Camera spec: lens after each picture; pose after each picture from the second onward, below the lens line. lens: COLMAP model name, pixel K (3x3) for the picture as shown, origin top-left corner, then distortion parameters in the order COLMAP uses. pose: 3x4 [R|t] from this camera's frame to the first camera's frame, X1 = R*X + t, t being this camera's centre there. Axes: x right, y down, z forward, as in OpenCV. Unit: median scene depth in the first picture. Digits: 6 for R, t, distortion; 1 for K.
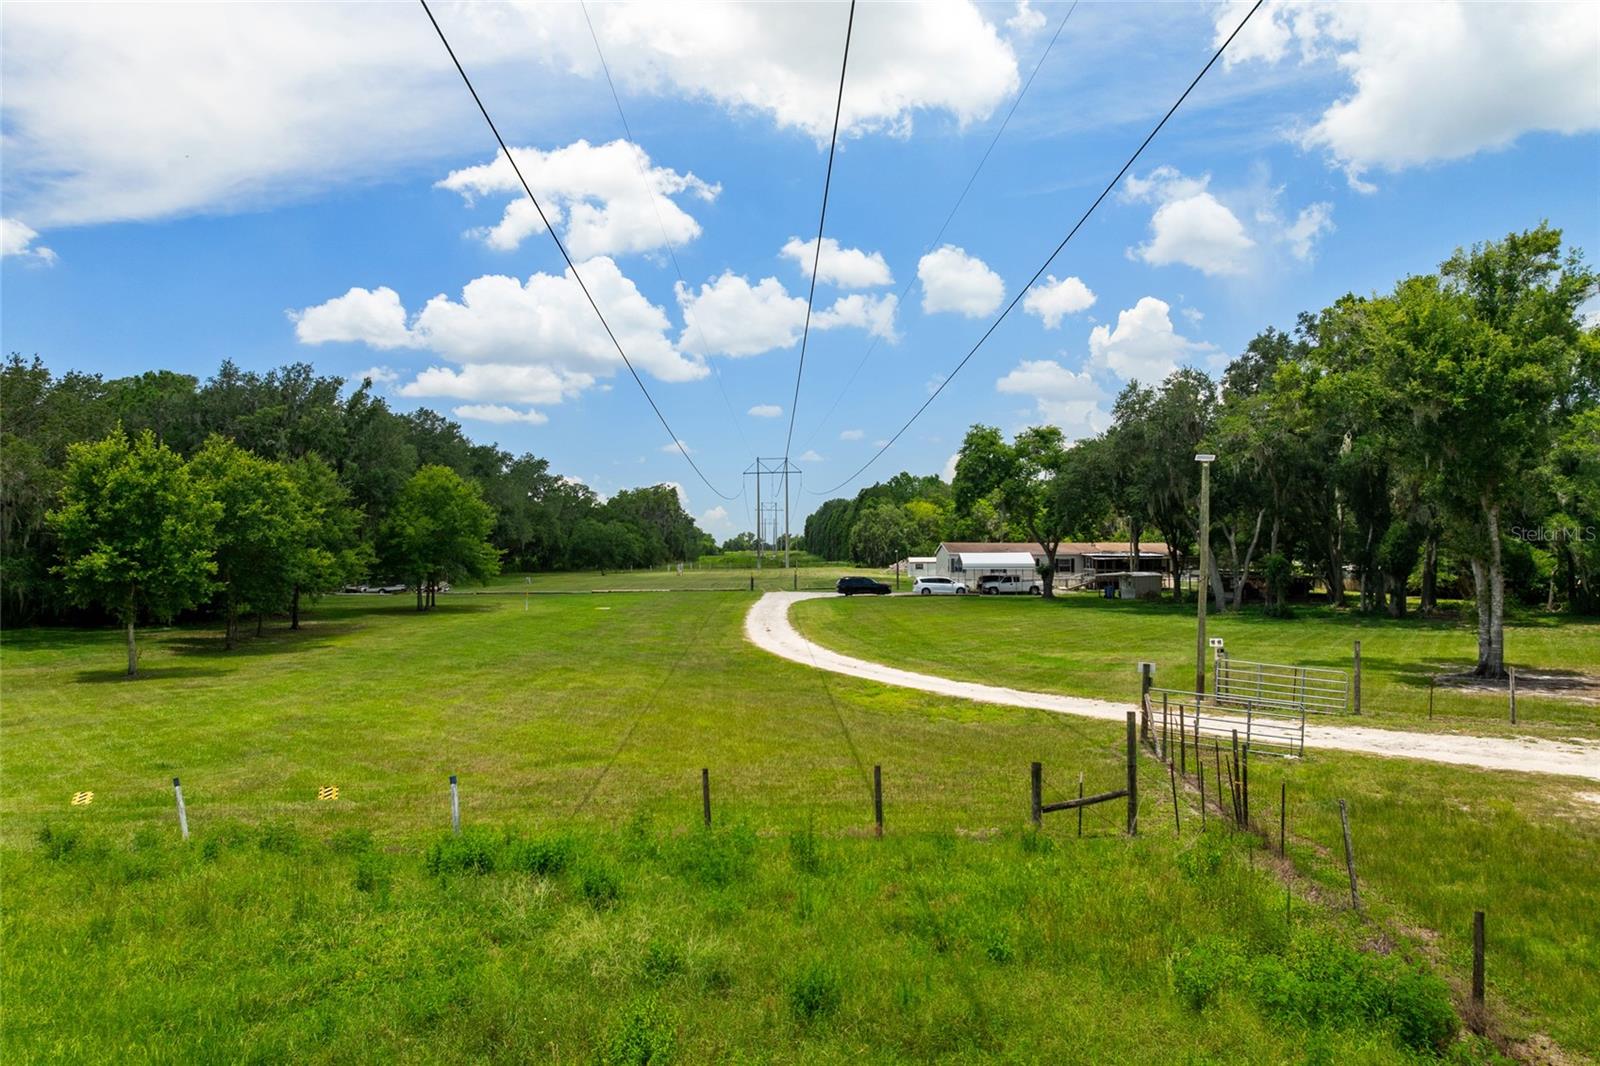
lens RADIAL K [[1118.2, 0, 804.3], [0, 1118.2, 542.4], [0, 0, 1]] dist [-0.032183, -0.004136]
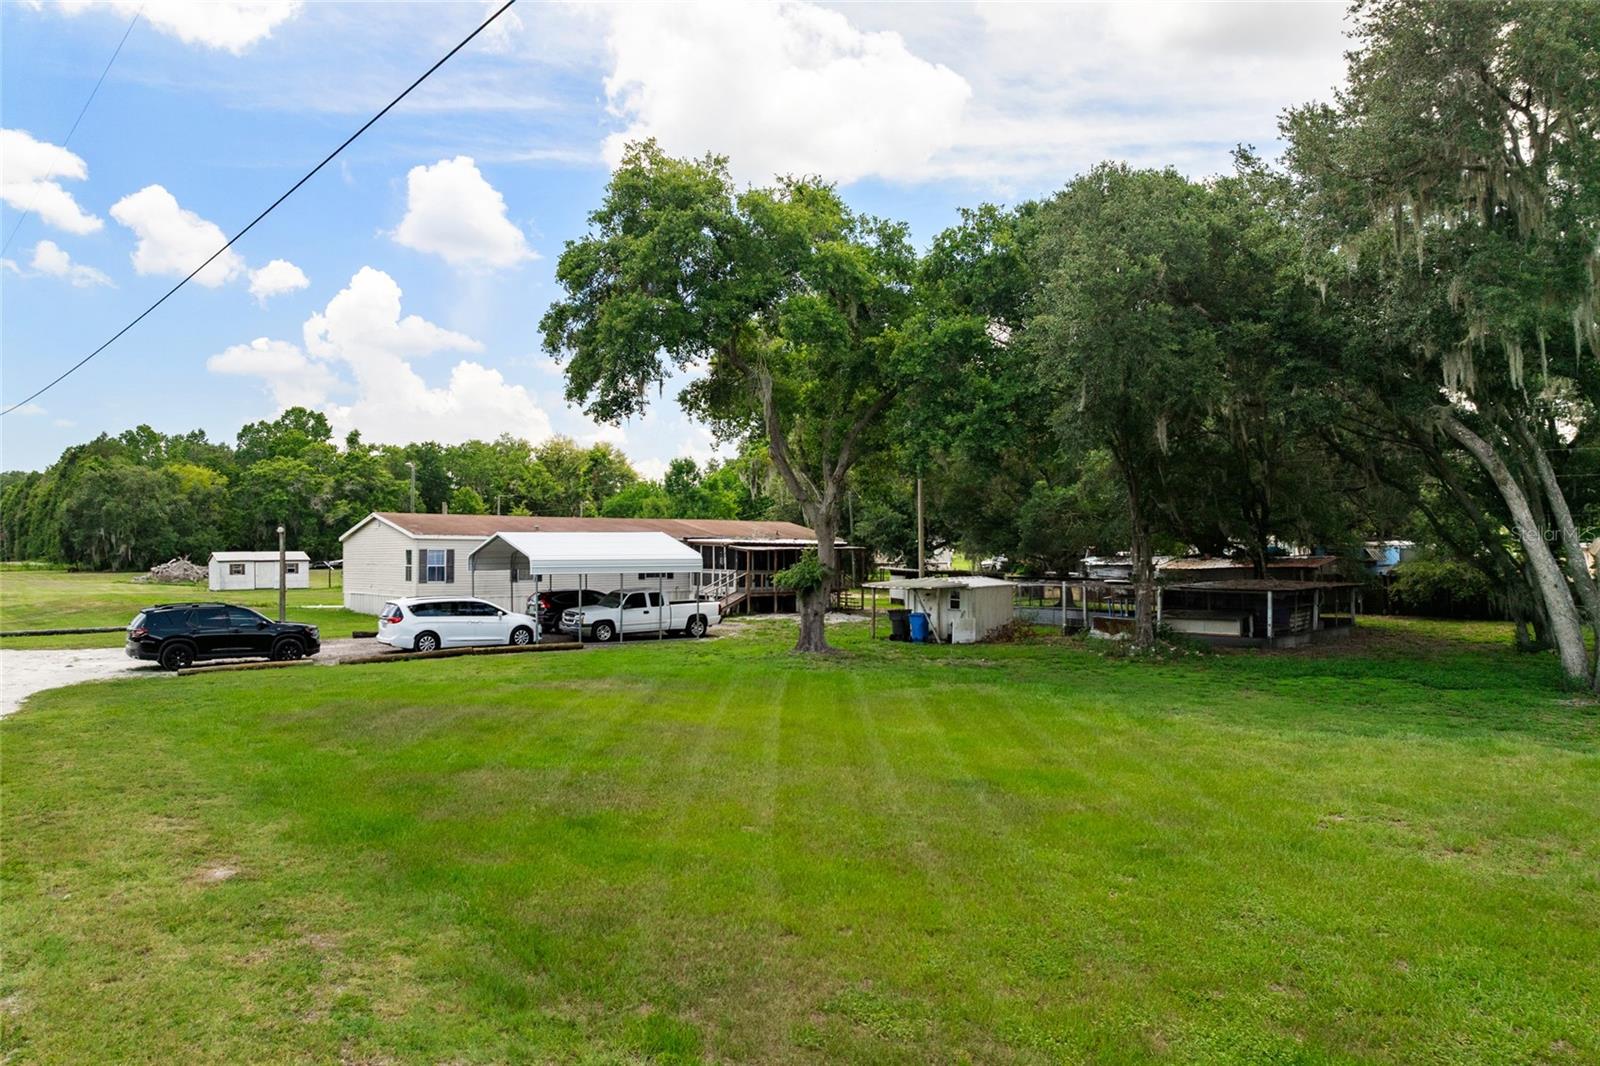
lens RADIAL K [[1118.2, 0, 804.3], [0, 1118.2, 542.4], [0, 0, 1]] dist [-0.032183, -0.004136]
pose [[0.788065, 0.005144, 0.615571, -0.010209], [-0.005115, 0.999985, -0.001809, 0.013153], [-0.615571, -0.001723, 0.788079, 0.645715]]
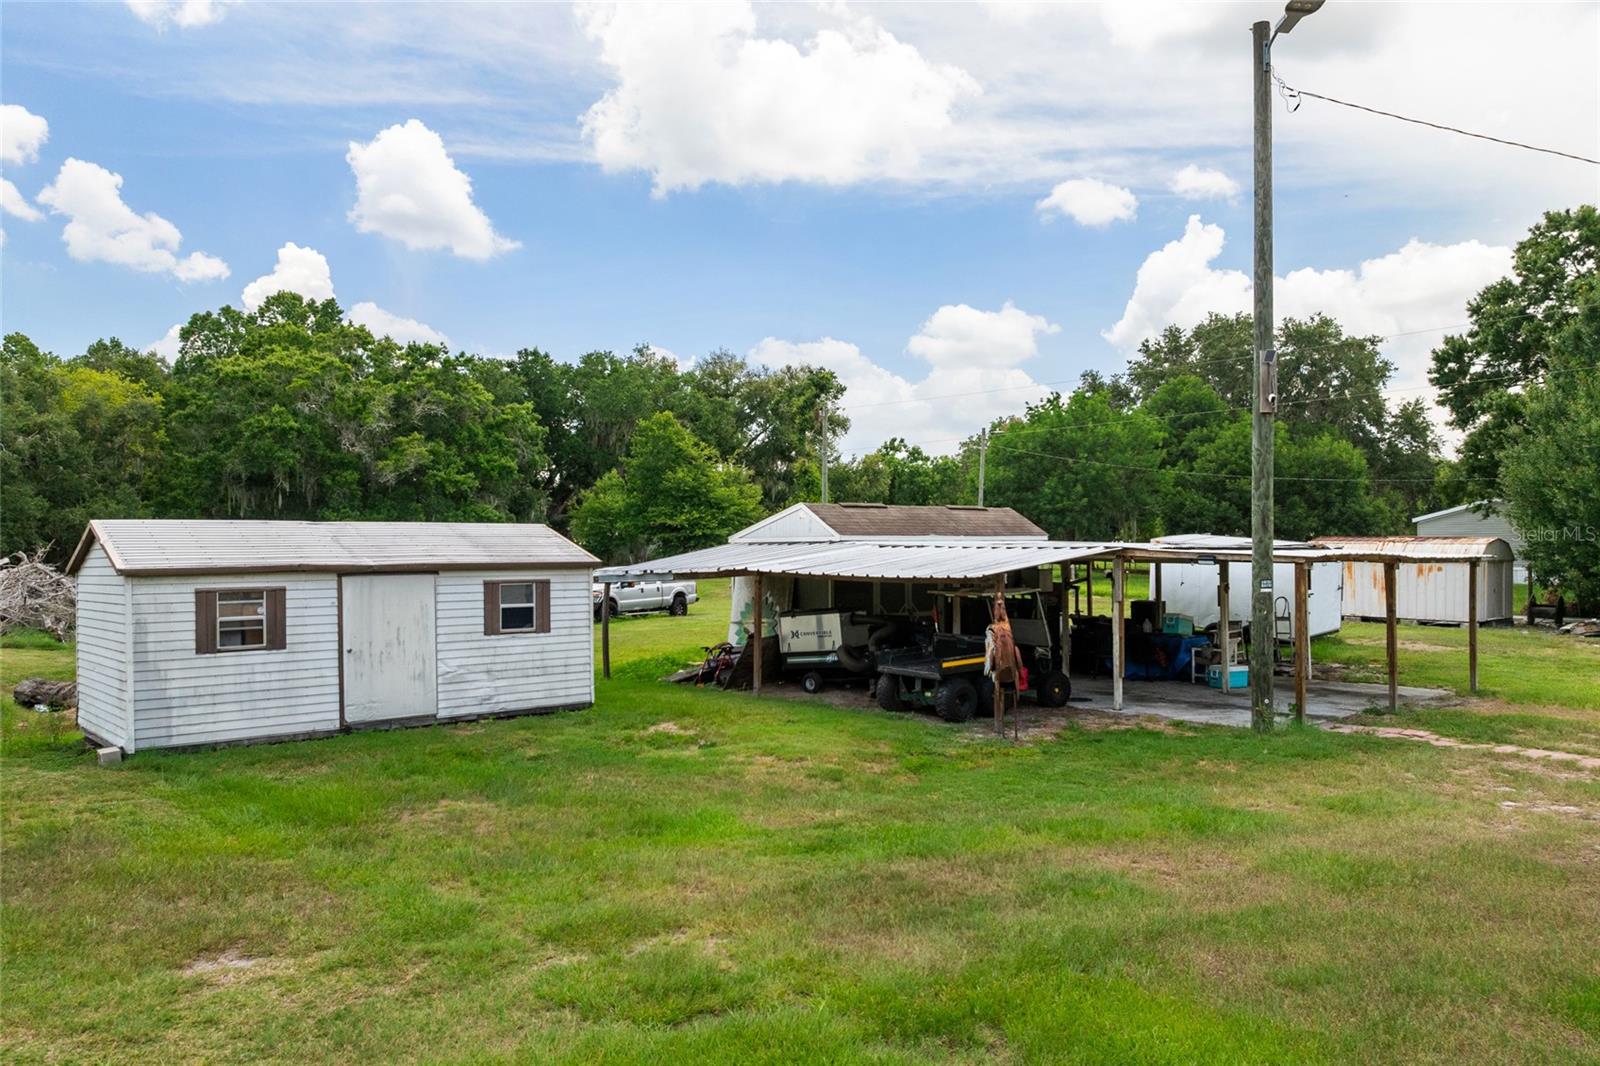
lens RADIAL K [[1116.2, 0, 792.9], [0, 1116.2, 538.3], [0, 0, 1]] dist [-0.034138, -0.000901]
pose [[0.760986, 0.007694, 0.648723, 0.121386], [-0.005024, 0.999970, -0.005967, 0.023685], [-0.648749, 0.001282, 0.761001, 1.368659]]
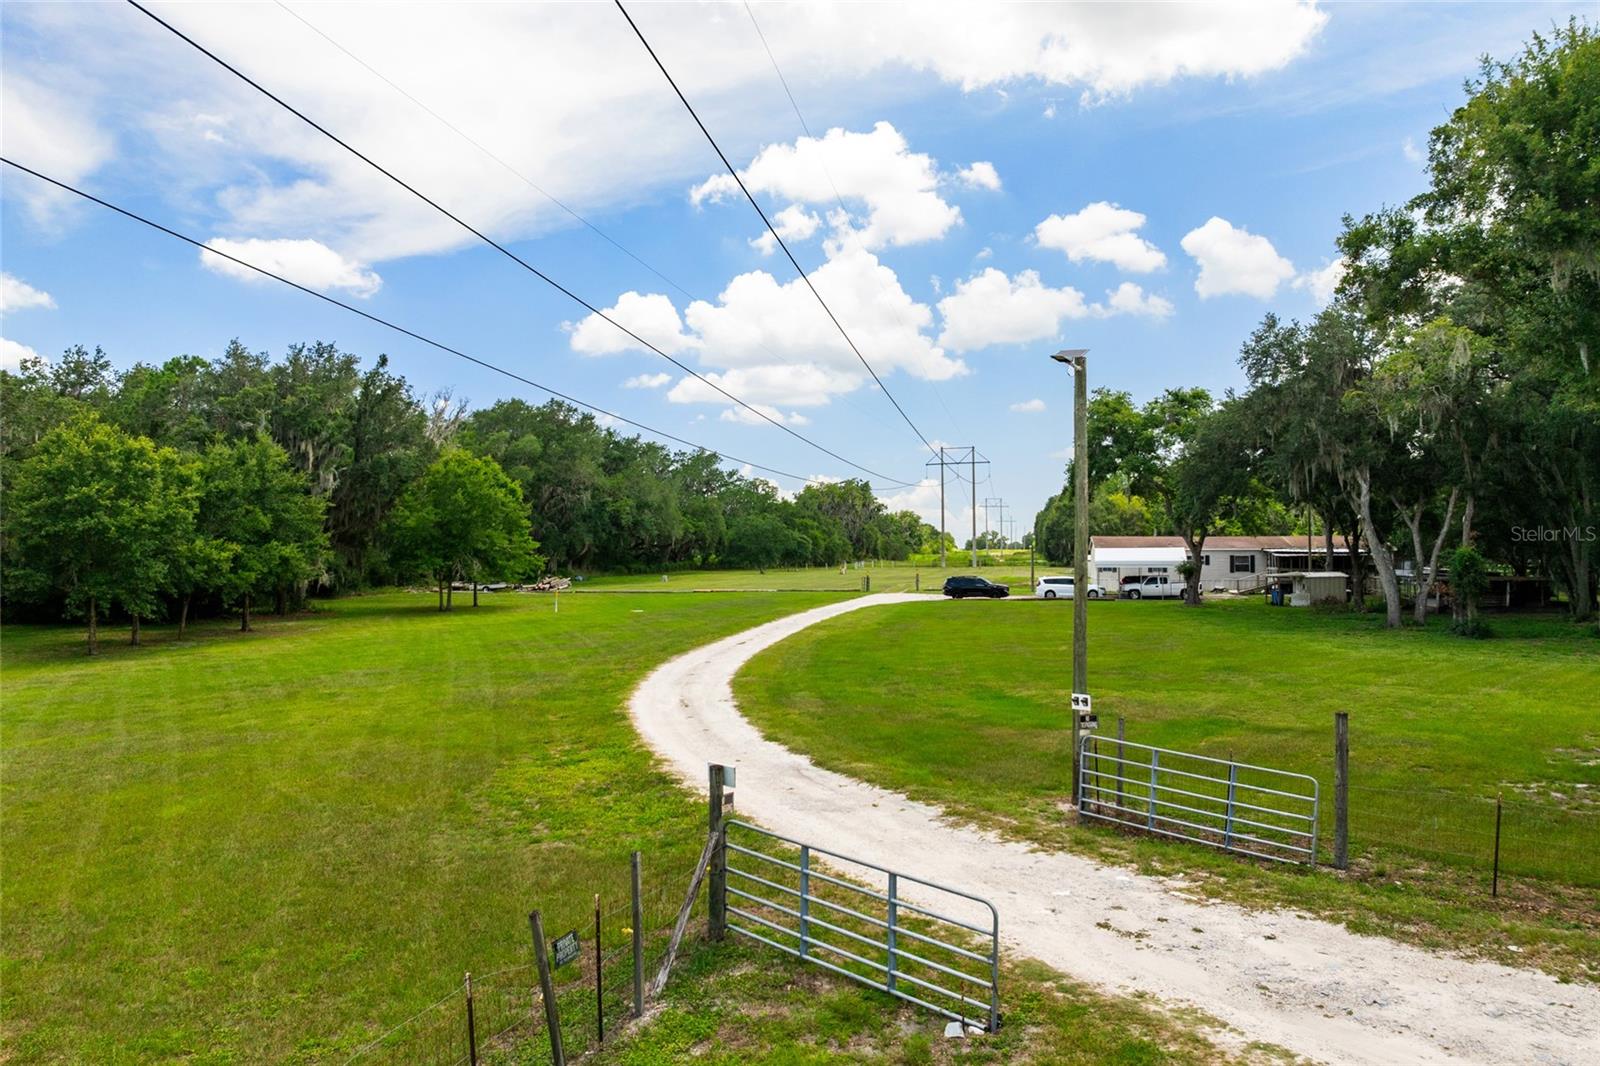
lens RADIAL K [[1126.1, 0, 798.9], [0, 1126.1, 583.5], [0, 0, 1]] dist [-0.027596, -0.001290]
pose [[0.973427, 0.006937, -0.228892, 0.116011], [0.001508, 0.999325, 0.036700, 0.004624], [0.228992, -0.036070, 0.972760, 0.138641]]
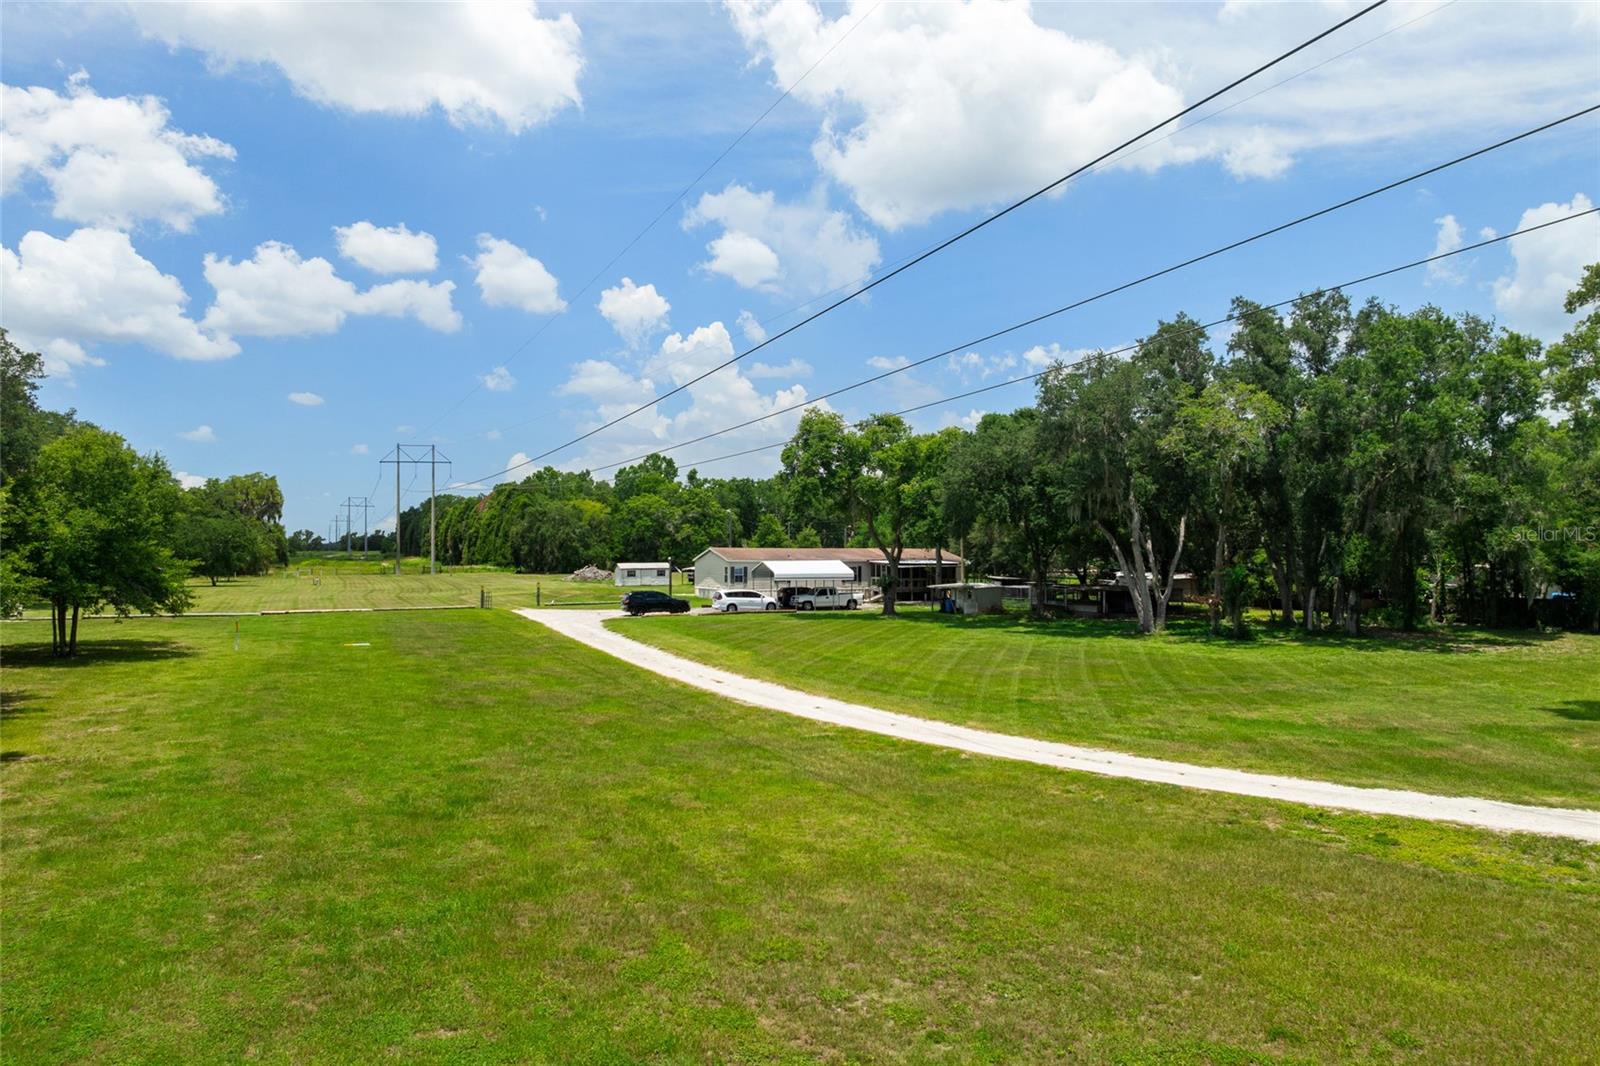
lens RADIAL K [[1122.9, 0, 808.9], [0, 1122.9, 533.7], [0, 0, 1]] dist [-0.036875, 0.003774]
pose [[0.926065, 0.008285, 0.377272, -0.149447], [-0.005278, 0.999946, -0.009002, -0.003717], [-0.377326, 0.006345, 0.926059, 0.203391]]
